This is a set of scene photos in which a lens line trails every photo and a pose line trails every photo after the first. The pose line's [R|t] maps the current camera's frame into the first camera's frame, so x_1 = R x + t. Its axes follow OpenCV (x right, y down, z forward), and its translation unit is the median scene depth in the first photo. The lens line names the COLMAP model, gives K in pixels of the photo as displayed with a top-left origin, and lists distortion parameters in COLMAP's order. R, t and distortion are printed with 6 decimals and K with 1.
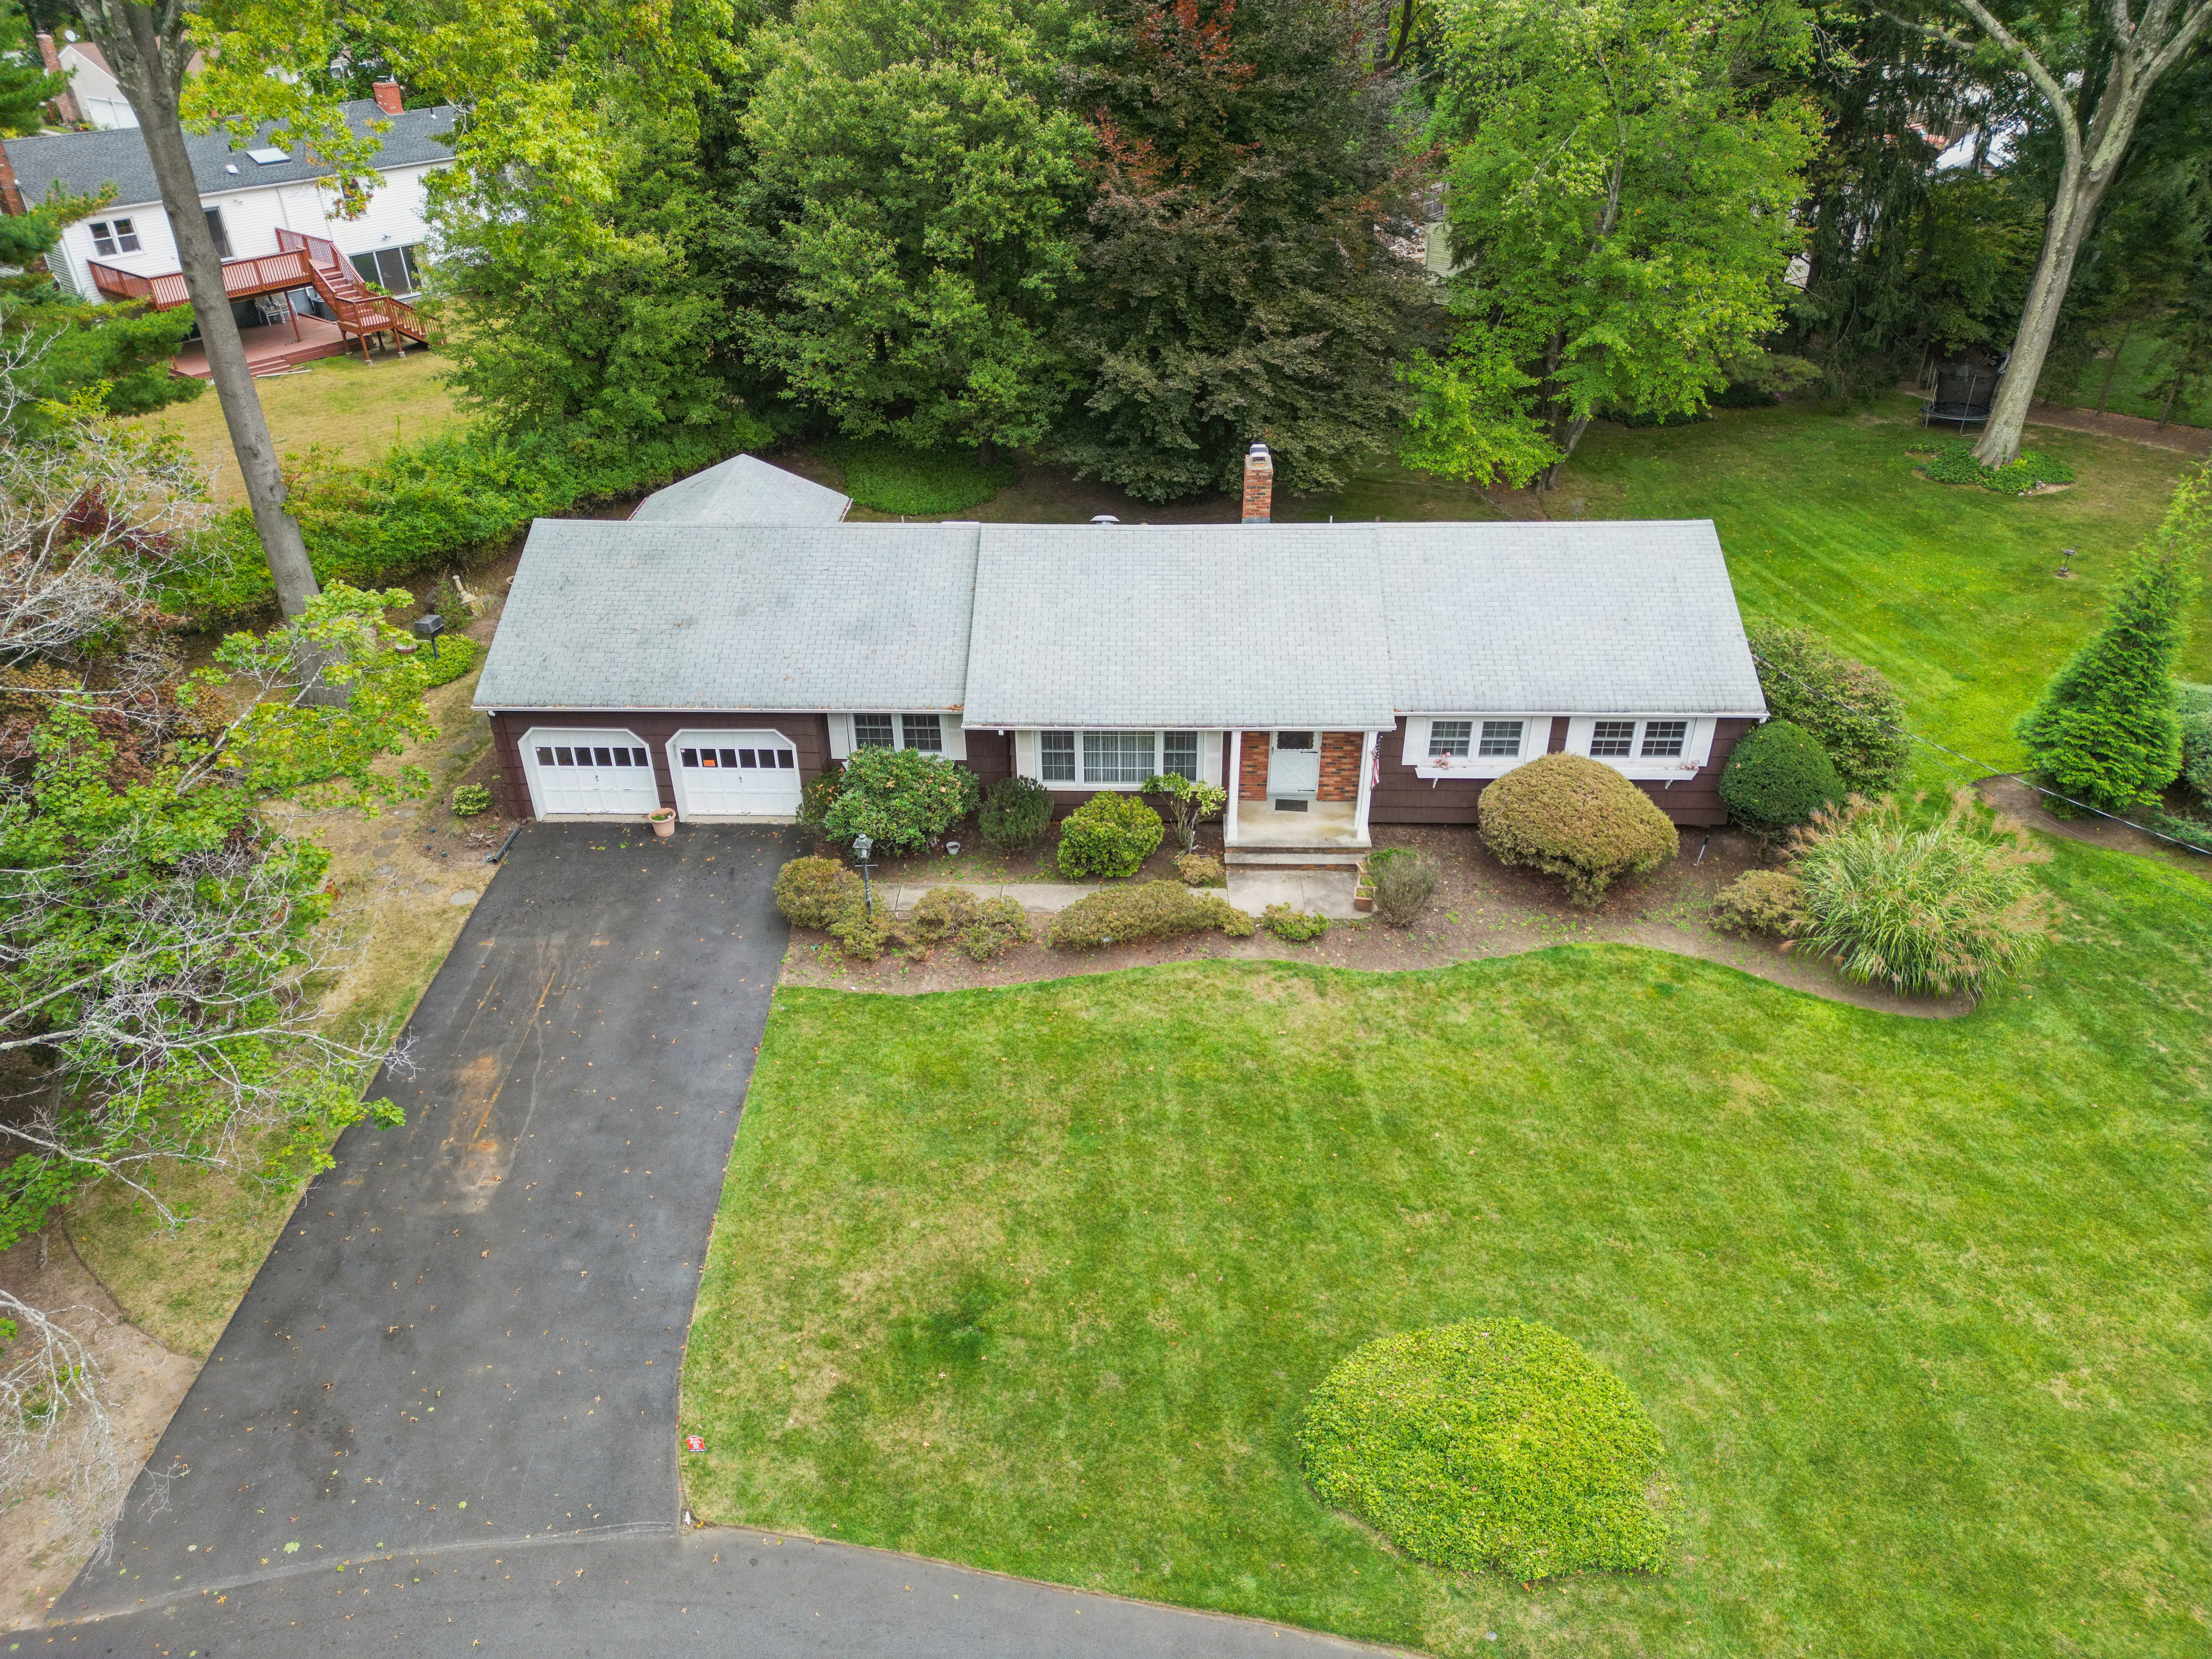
lens RADIAL K [[1548.1, 0, 1106.0], [0, 1548.1, 829.5], [0, 0, 1]] dist [0.063991, -0.052083]
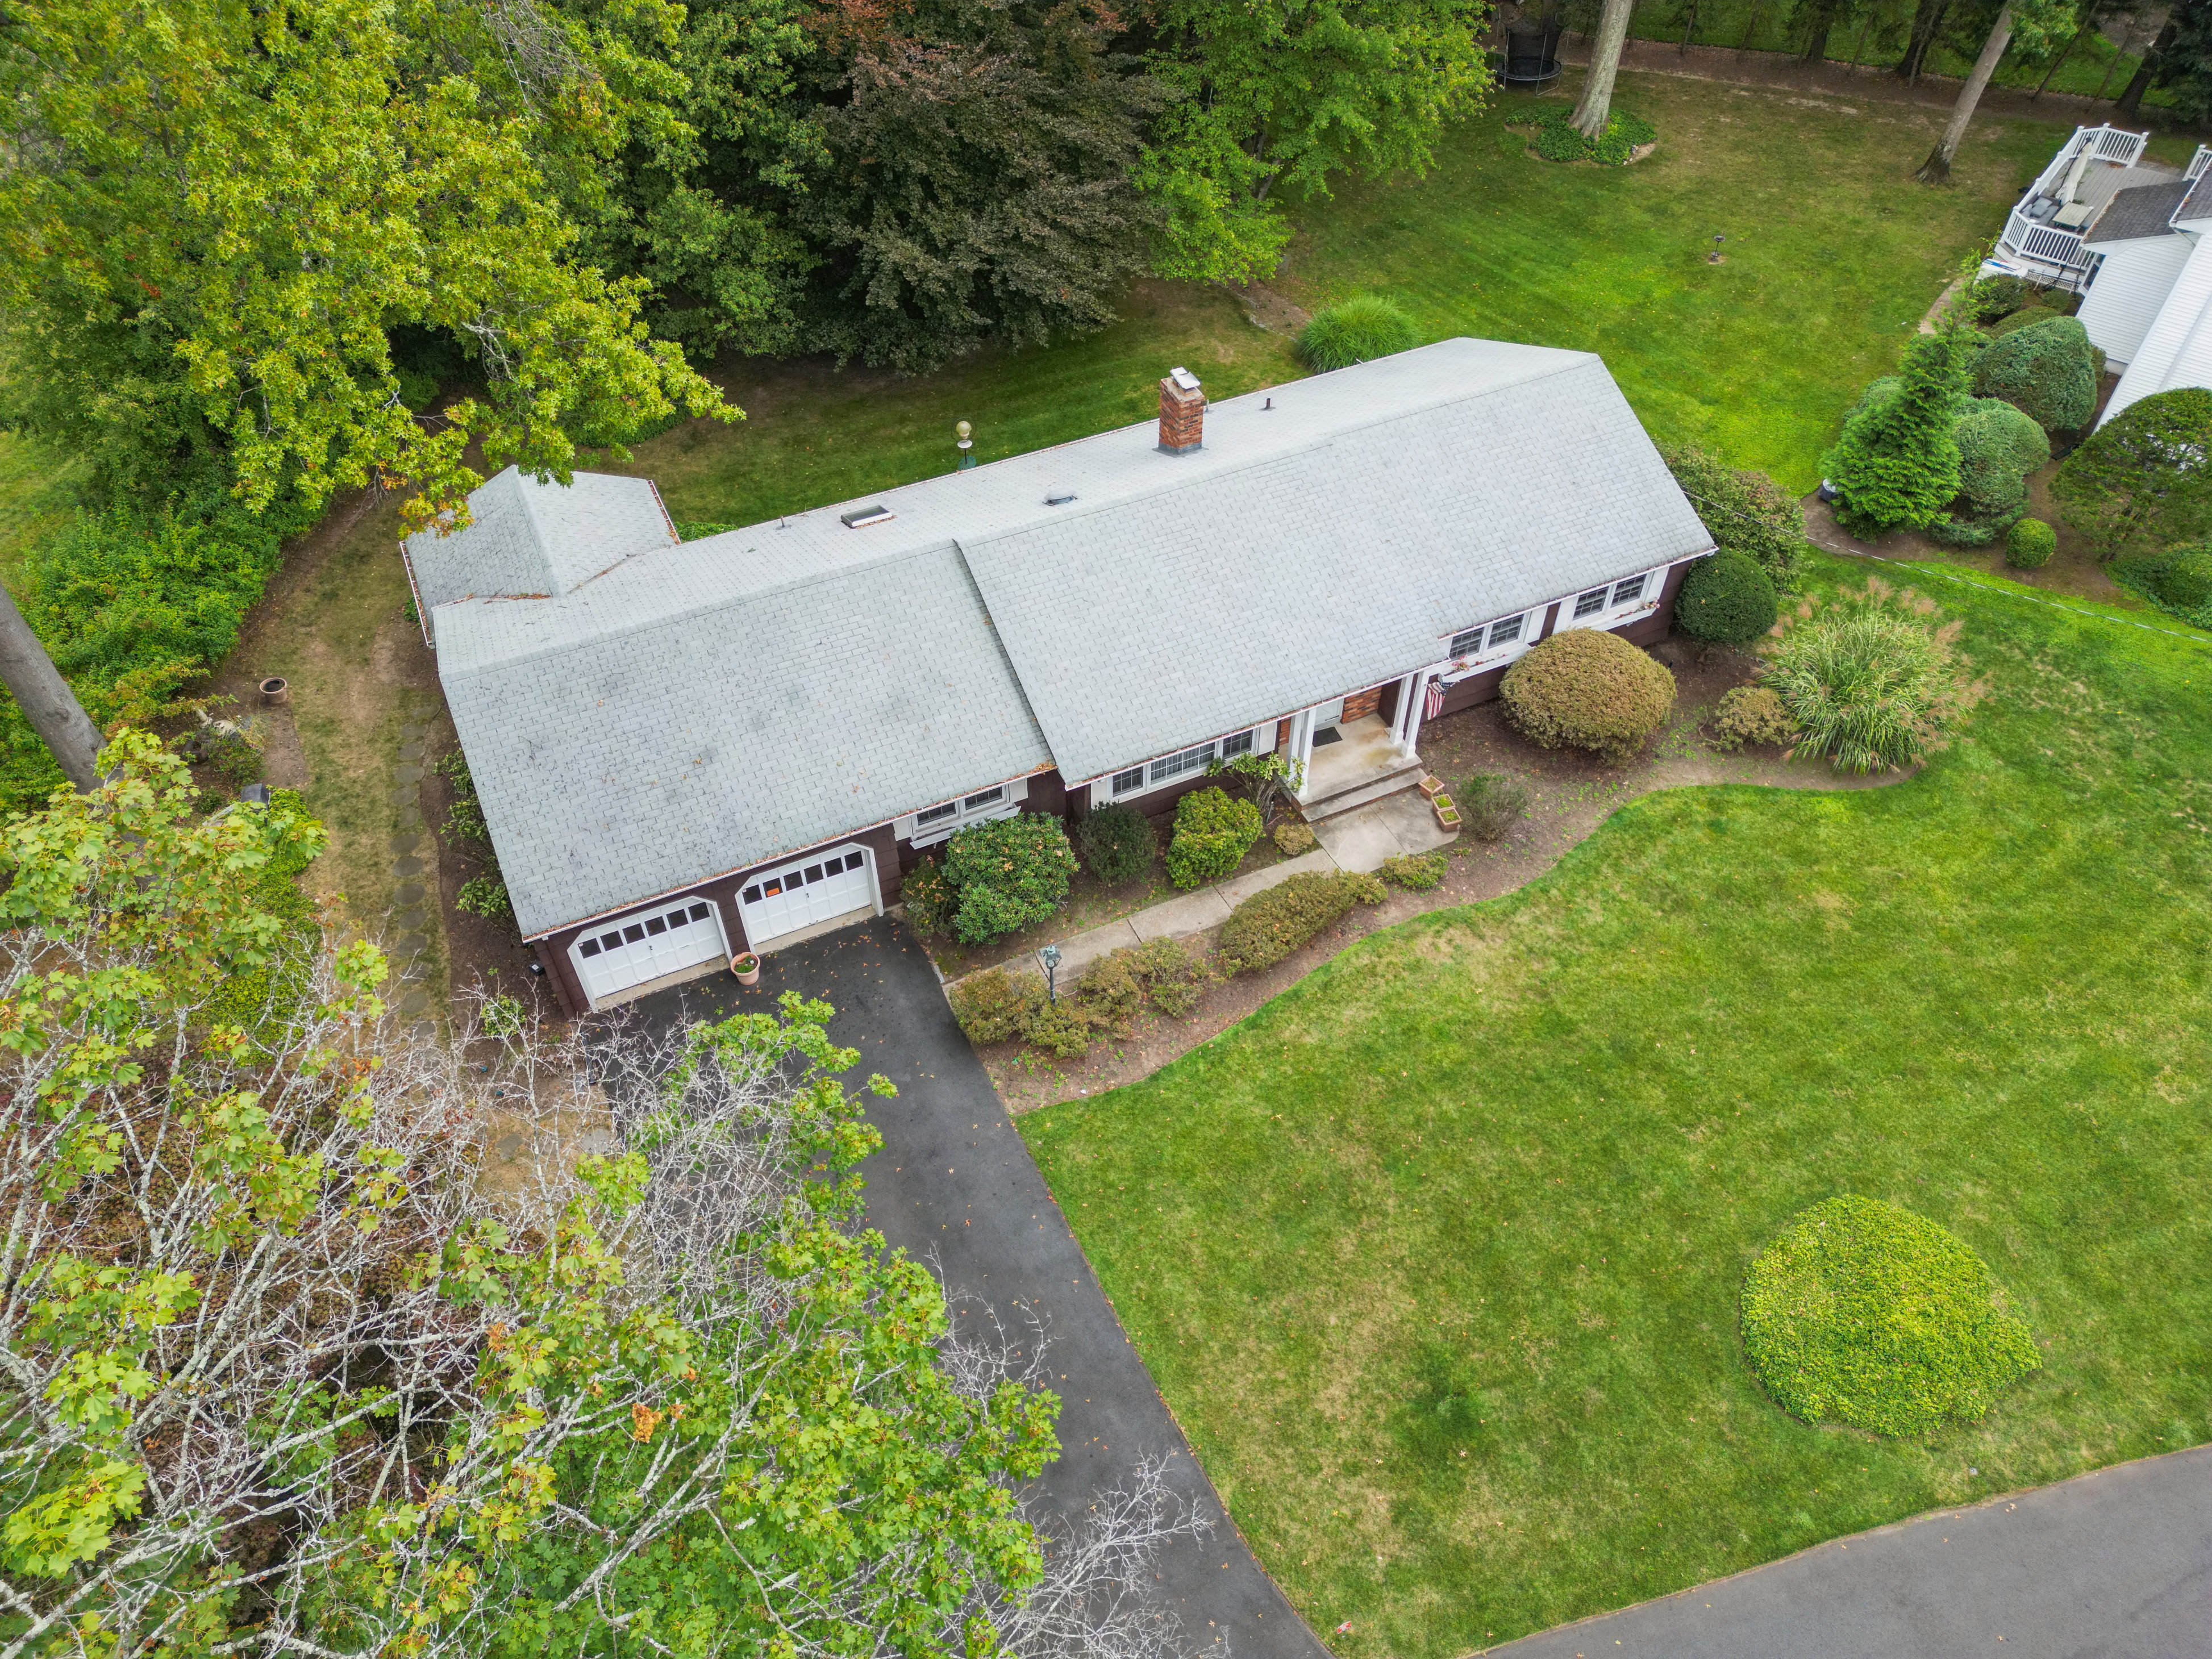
lens RADIAL K [[1548.1, 0, 1106.0], [0, 1548.1, 829.5], [0, 0, 1]] dist [0.063991, -0.052083]
pose [[0.893132, -0.326007, 0.309896, -0.364206], [0.236900, 0.926607, 0.292024, -0.306601], [-0.382353, -0.187401, 0.904813, 0.117089]]
